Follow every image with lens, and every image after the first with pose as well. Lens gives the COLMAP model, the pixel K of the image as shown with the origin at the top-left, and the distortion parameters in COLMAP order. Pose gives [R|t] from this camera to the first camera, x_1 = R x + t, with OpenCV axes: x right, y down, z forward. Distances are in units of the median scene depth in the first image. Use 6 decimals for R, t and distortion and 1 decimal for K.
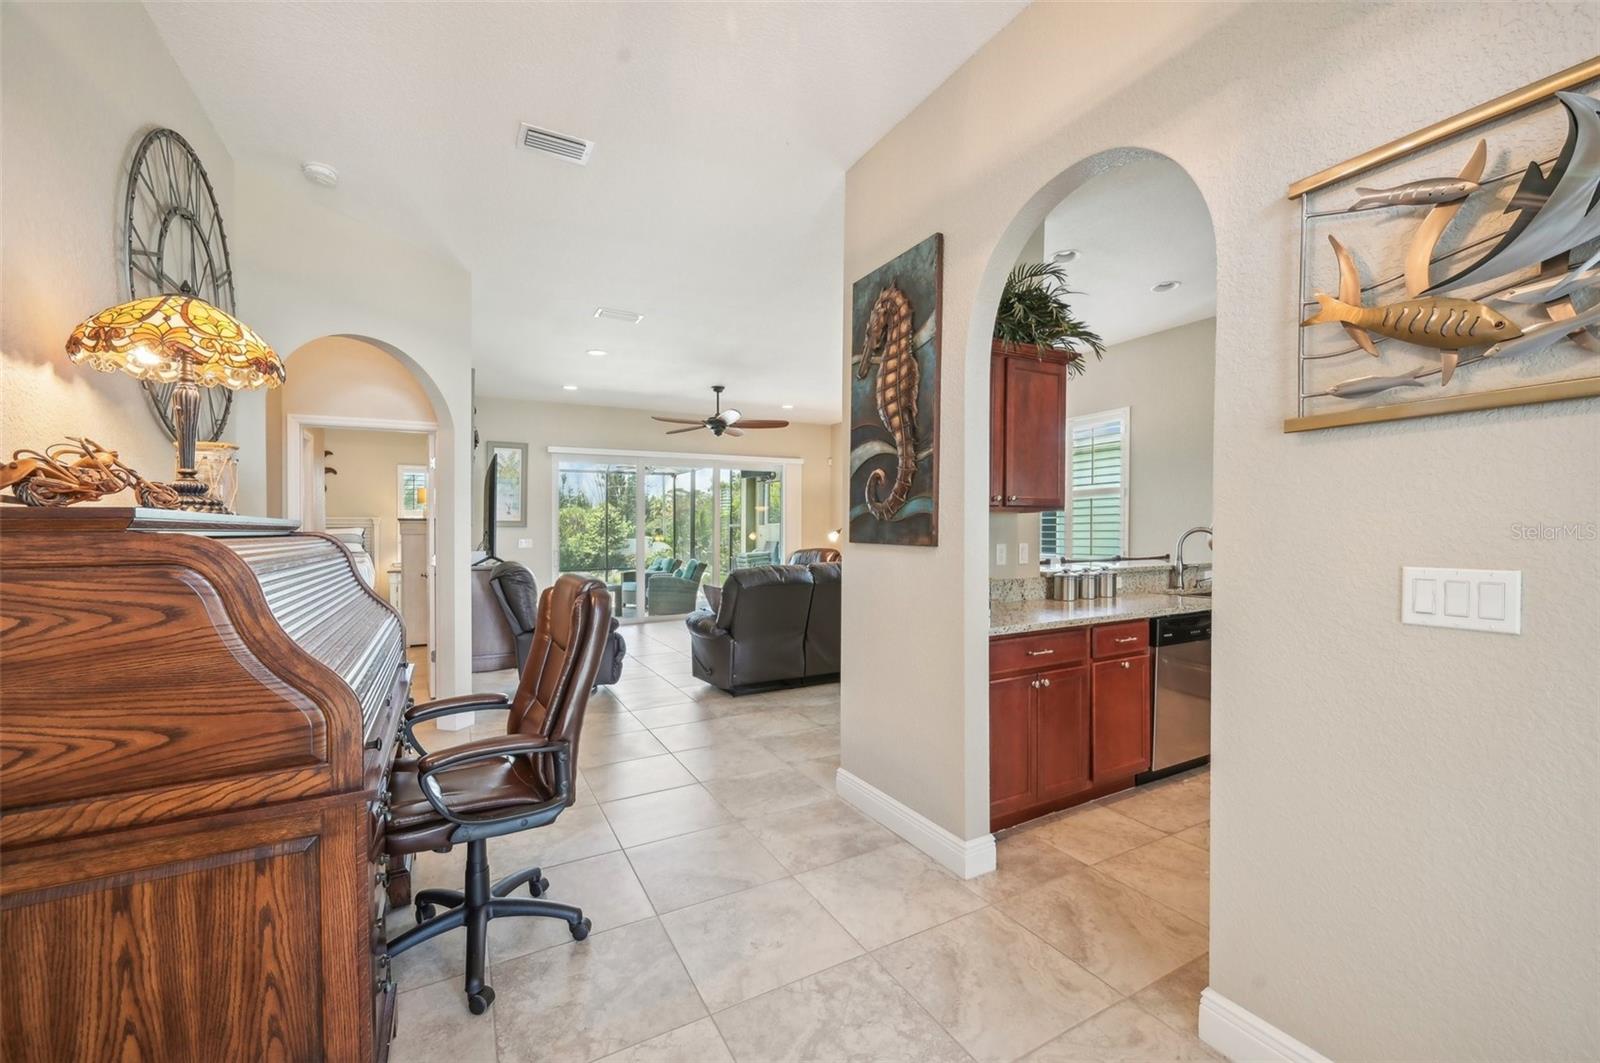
lens RADIAL K [[647.5, 0, 786.4], [0, 647.5, 531.5], [0, 0, 1]] dist [-0.000085, 0.000200]
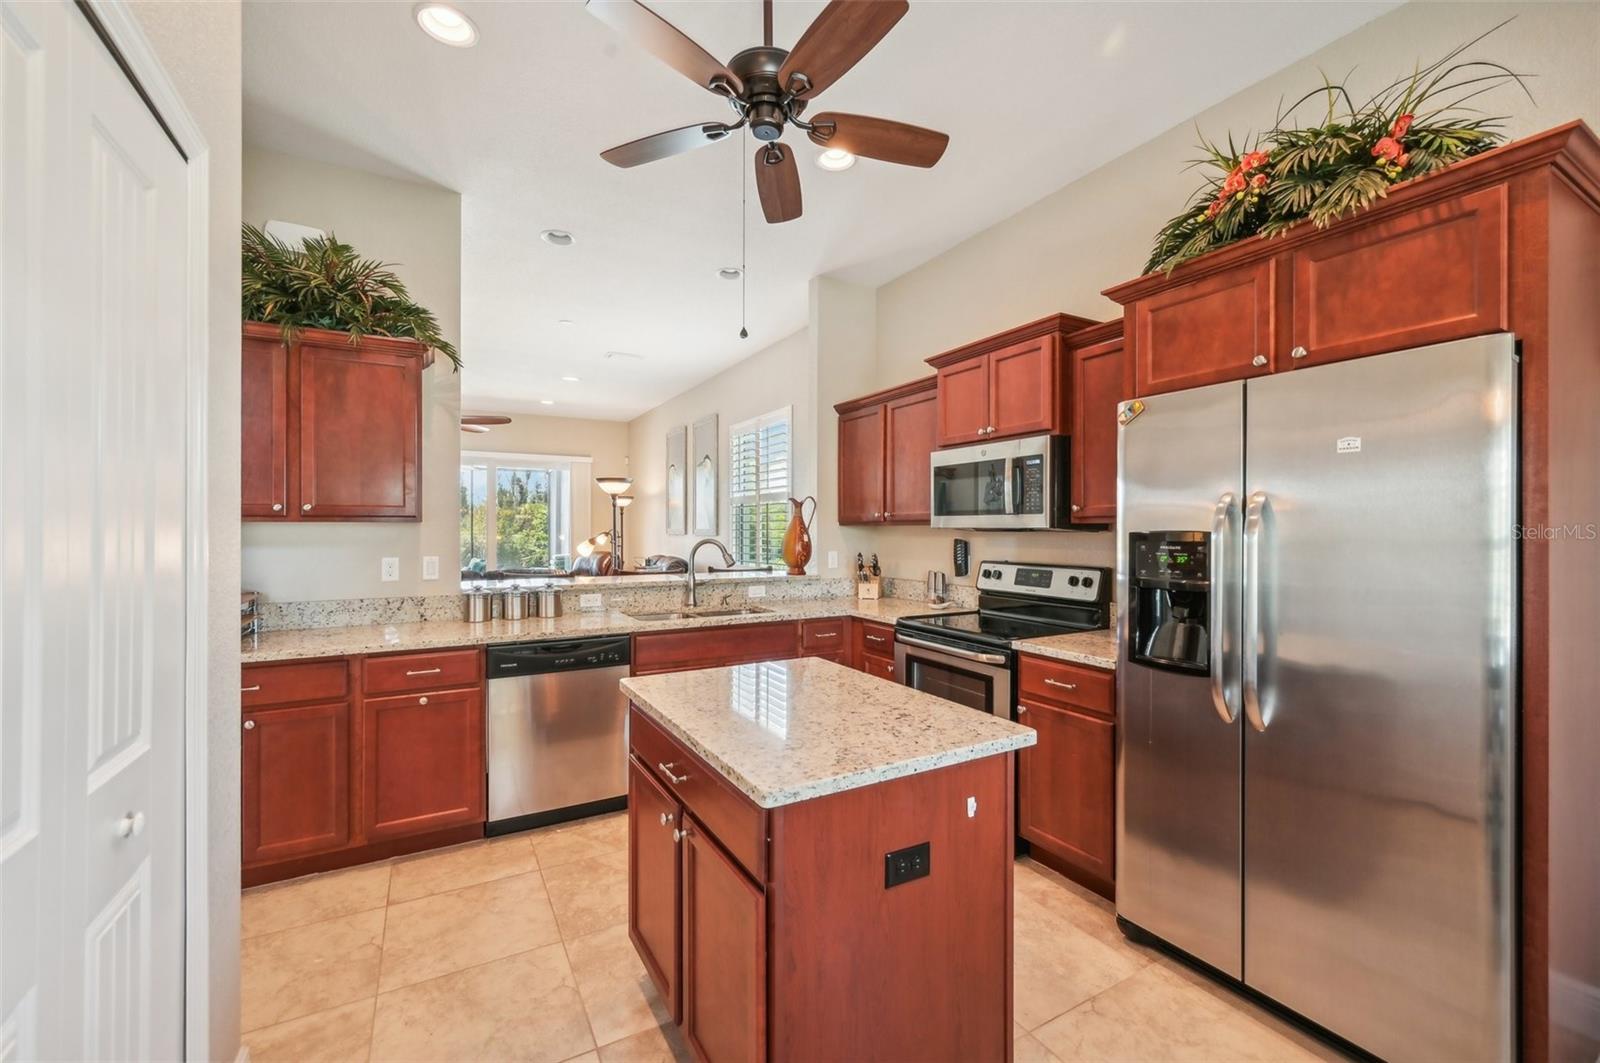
lens RADIAL K [[647.5, 0, 775.2], [0, 647.5, 535.8], [0, 0, 1]] dist [-0.000085, 0.000200]
pose [[0.999953, 0.009696, 0.000938, 0.722933], [-0.009704, 0.999910, 0.009231, -0.018819], [-0.000849, -0.009240, 0.999957, 0.103945]]
